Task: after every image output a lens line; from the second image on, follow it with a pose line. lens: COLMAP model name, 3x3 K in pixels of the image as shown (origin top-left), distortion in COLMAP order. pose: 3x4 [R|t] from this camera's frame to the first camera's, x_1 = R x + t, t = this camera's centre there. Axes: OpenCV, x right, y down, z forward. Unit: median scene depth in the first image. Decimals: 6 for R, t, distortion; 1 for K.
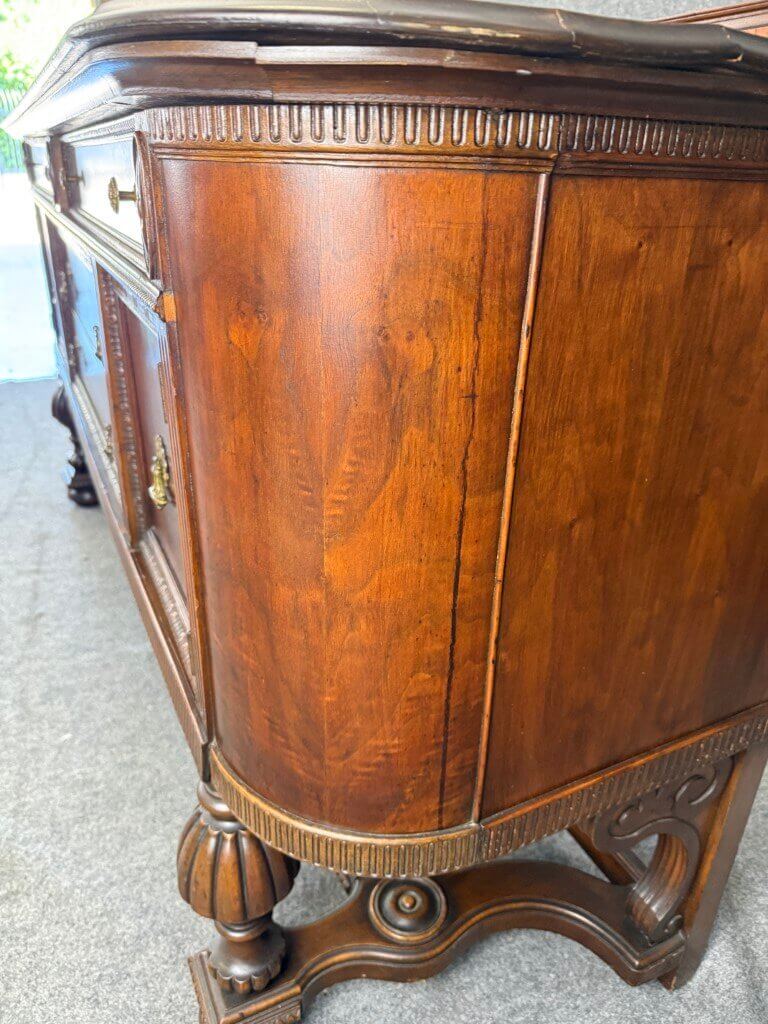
lens RADIAL K [[737.3, 0, 384.0], [0, 737.3, 512.0], [0, 0, 1]] dist [-0.005862, -0.007745]
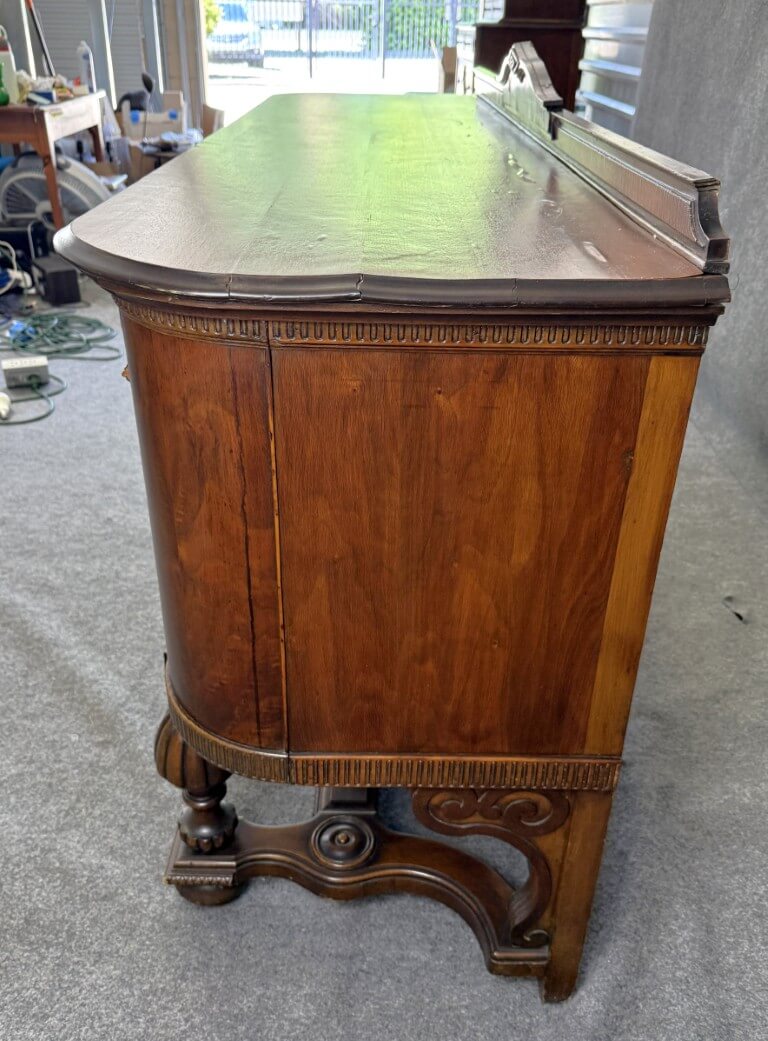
lens RADIAL K [[868.8, 0, 384.0], [0, 868.8, 520.5], [0, 0, 1]] dist [0.027012, 0.002545]
pose [[0.901552, 0.208691, -0.379014, 0.978613], [-0.186867, 0.977883, 0.093941, -0.241457], [0.390236, -0.013867, 0.920610, -0.537637]]
